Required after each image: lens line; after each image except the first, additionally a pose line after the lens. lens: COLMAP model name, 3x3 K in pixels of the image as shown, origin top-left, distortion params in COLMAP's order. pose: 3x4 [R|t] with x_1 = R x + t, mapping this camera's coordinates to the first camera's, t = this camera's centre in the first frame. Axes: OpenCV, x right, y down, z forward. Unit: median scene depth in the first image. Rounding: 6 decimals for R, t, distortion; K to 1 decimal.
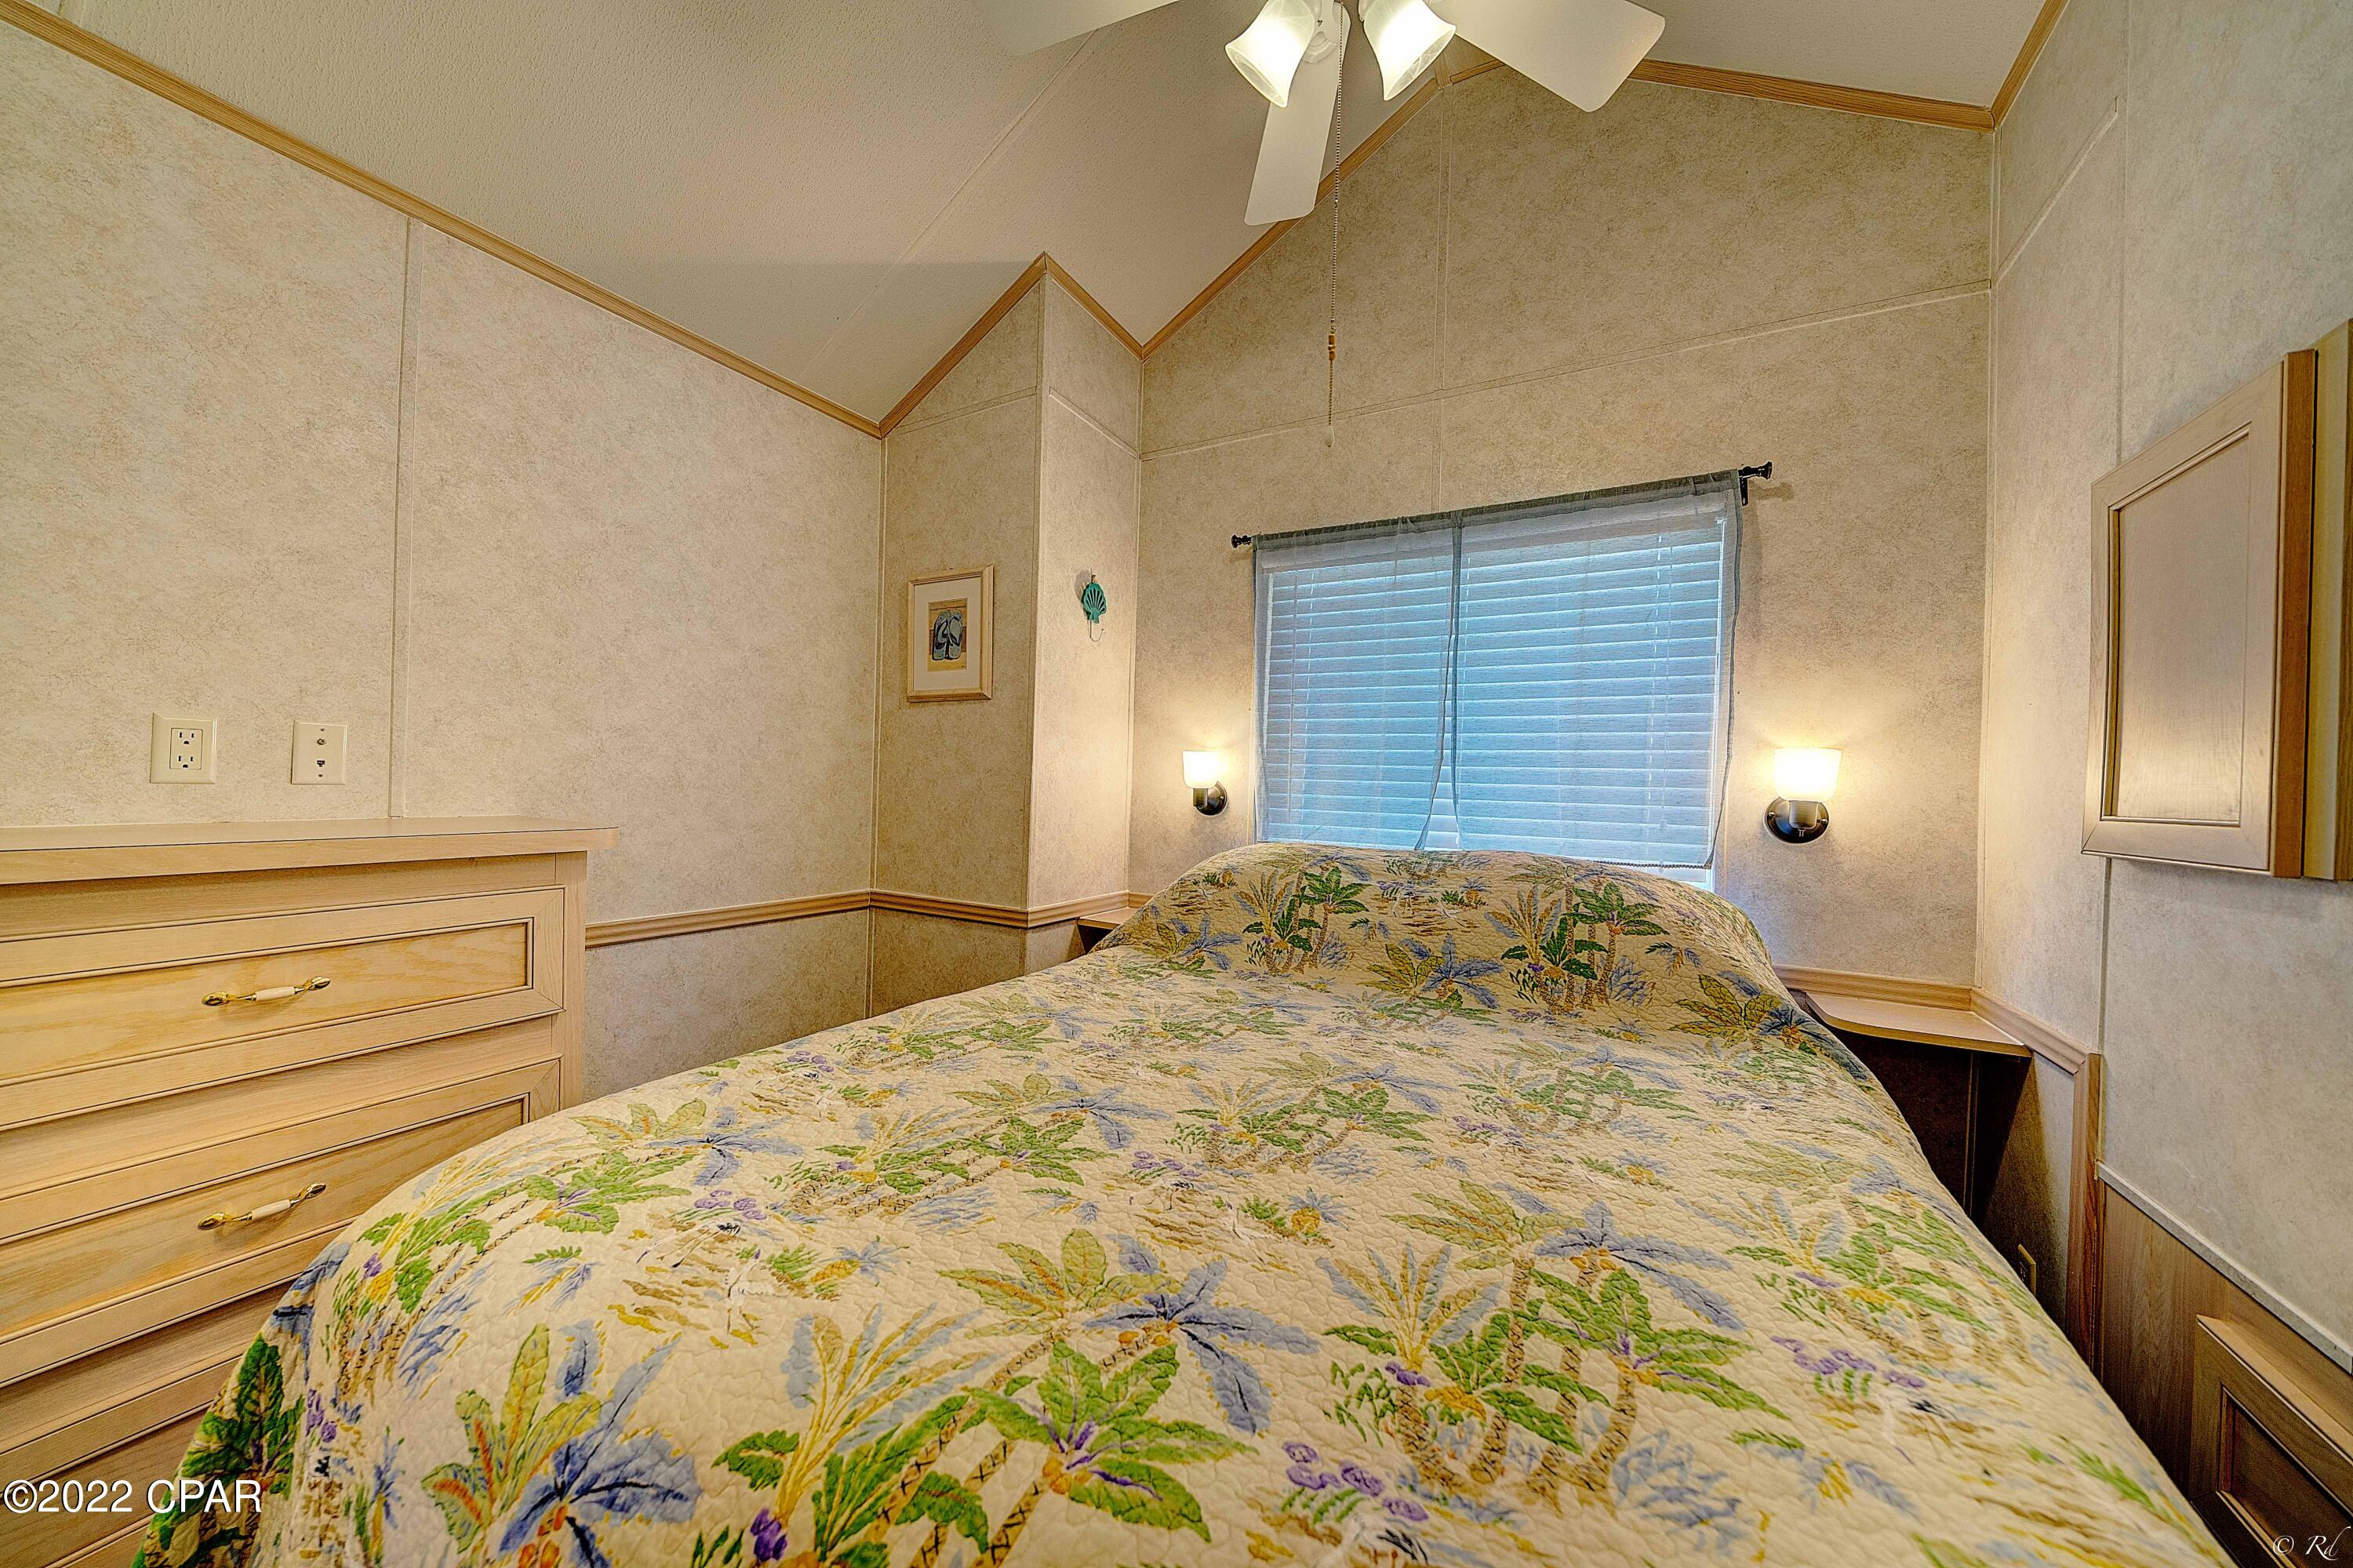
lens RADIAL K [[820.4, 0, 1181.8], [0, 820.4, 785.3], [0, 0, 1]] dist [-0.001225, -0.000421]
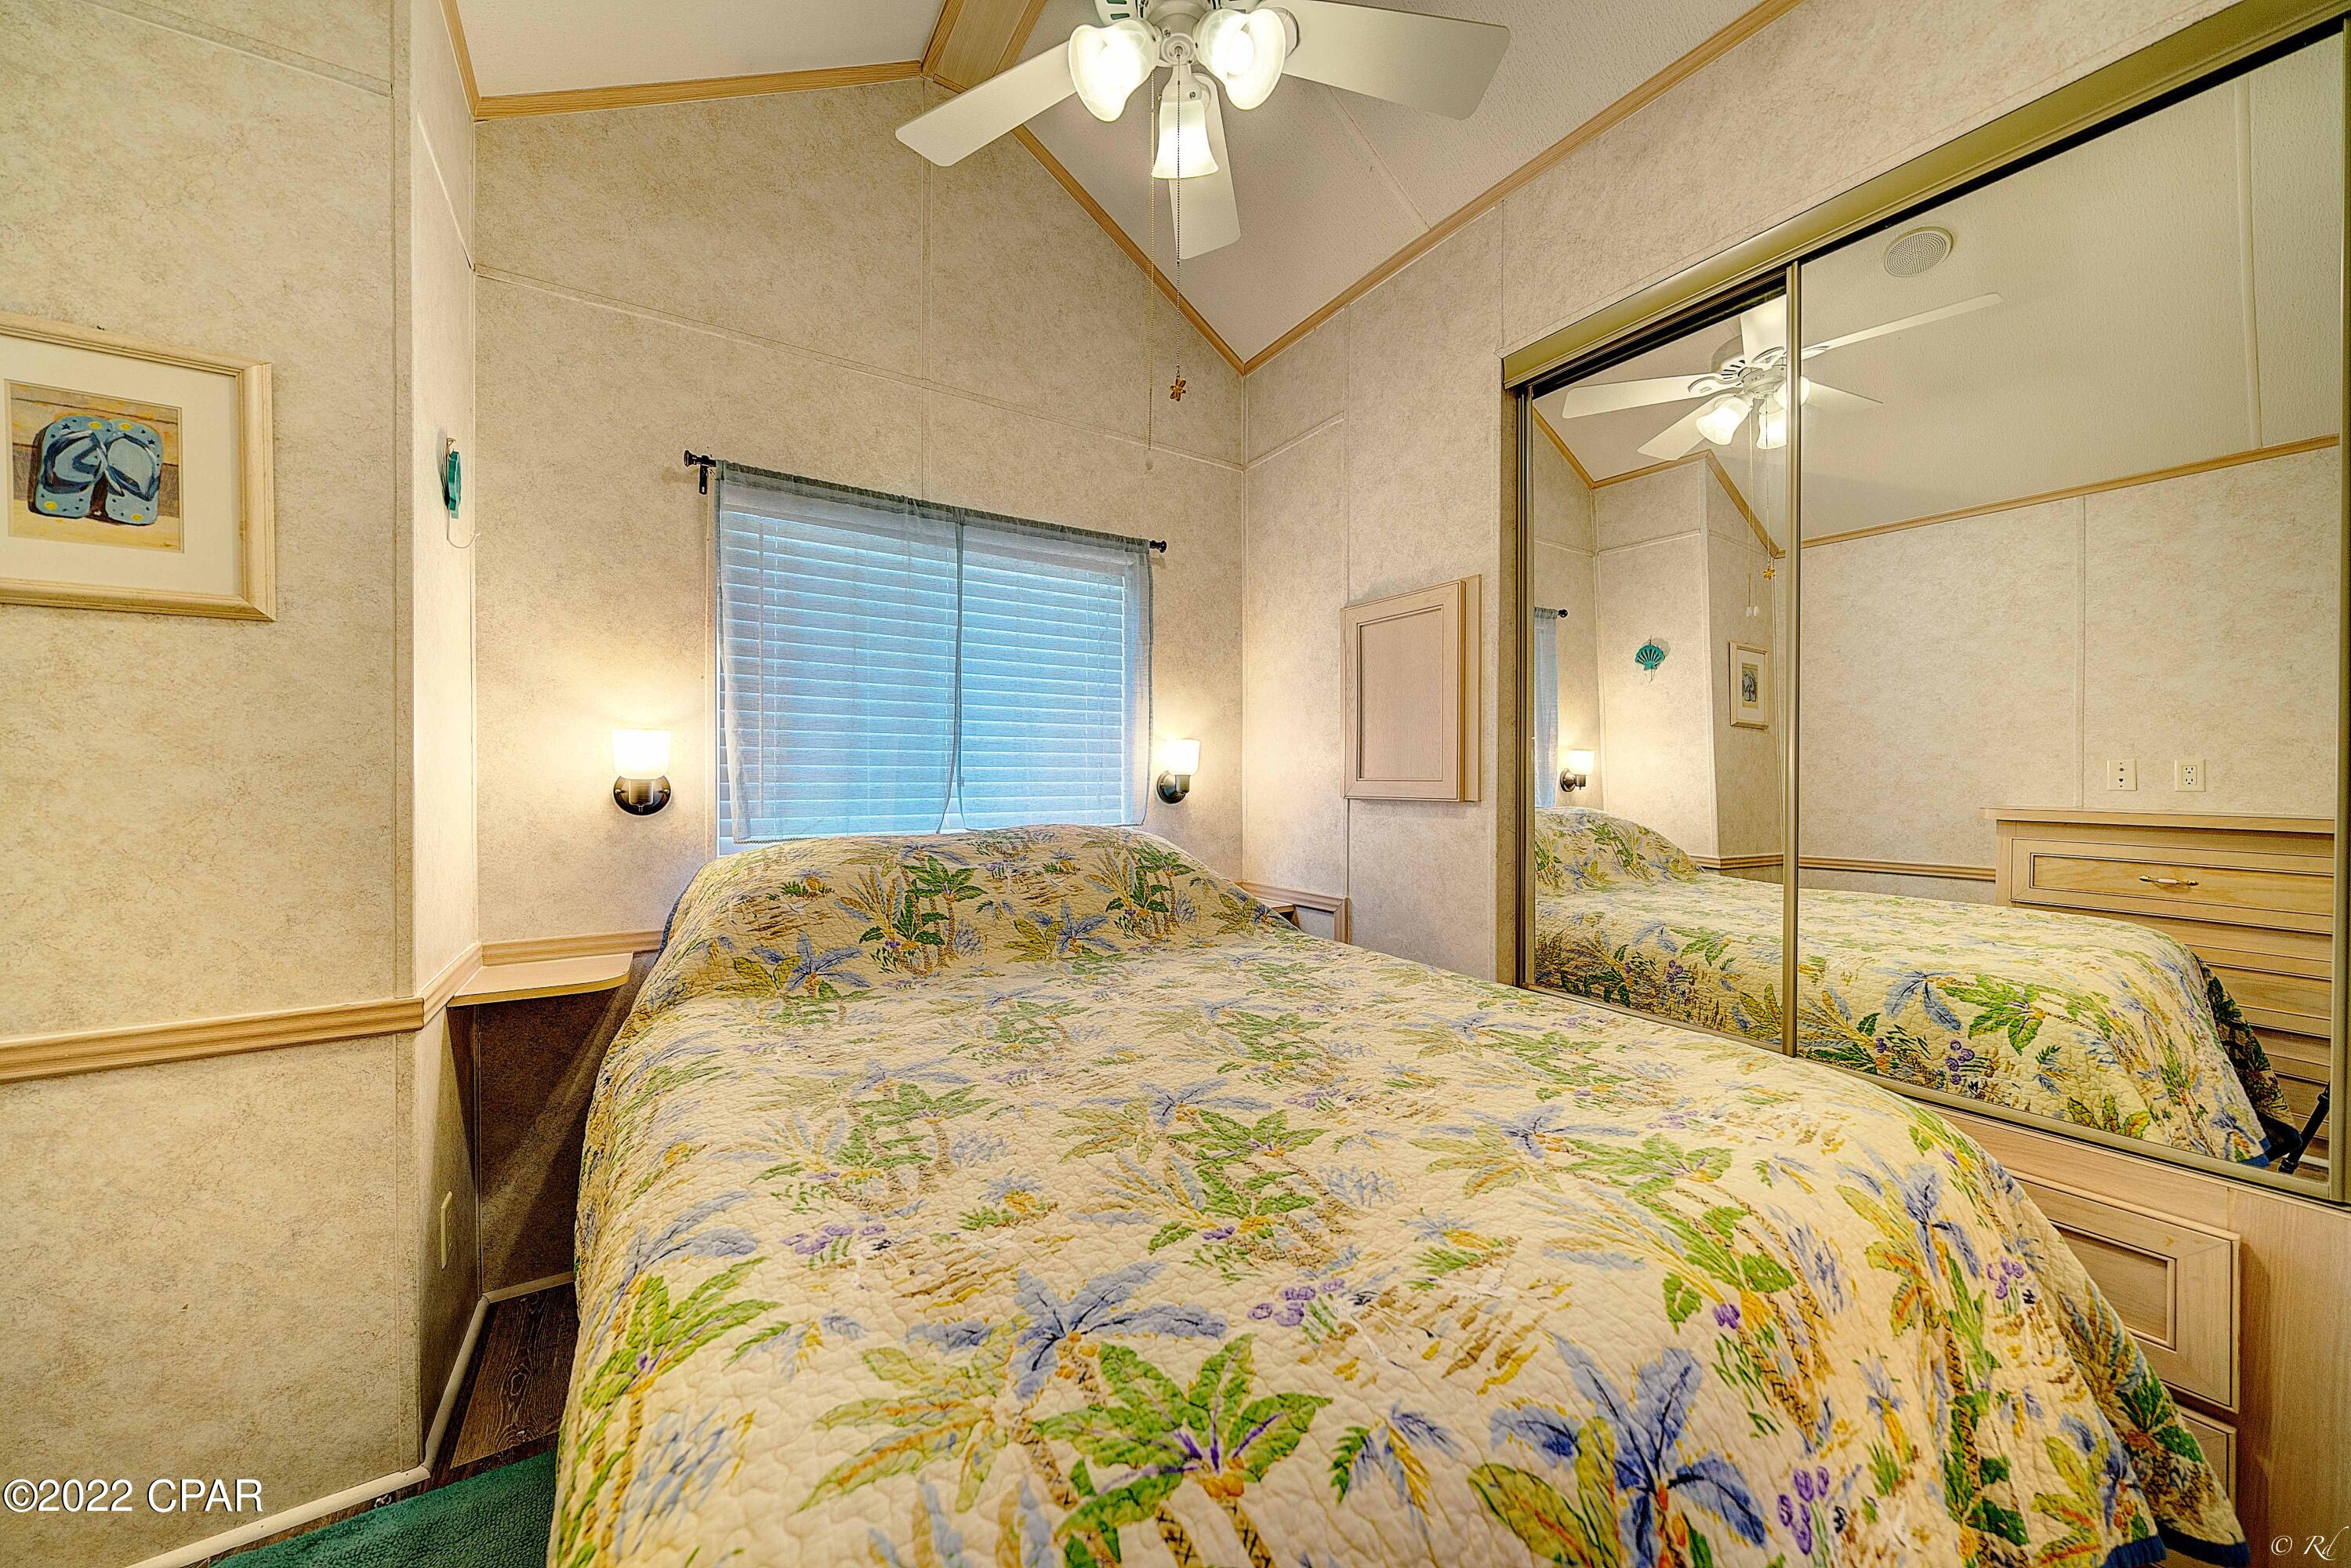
lens RADIAL K [[819.7, 0, 1181.5], [0, 819.7, 780.3], [0, 0, 1]] dist [-0.001225, -0.000421]
pose [[0.451798, -0.031878, 0.891551, -0.560810], [0.013829, 0.999492, 0.028730, -0.013541], [-0.892013, -0.000650, 0.452009, 0.314142]]
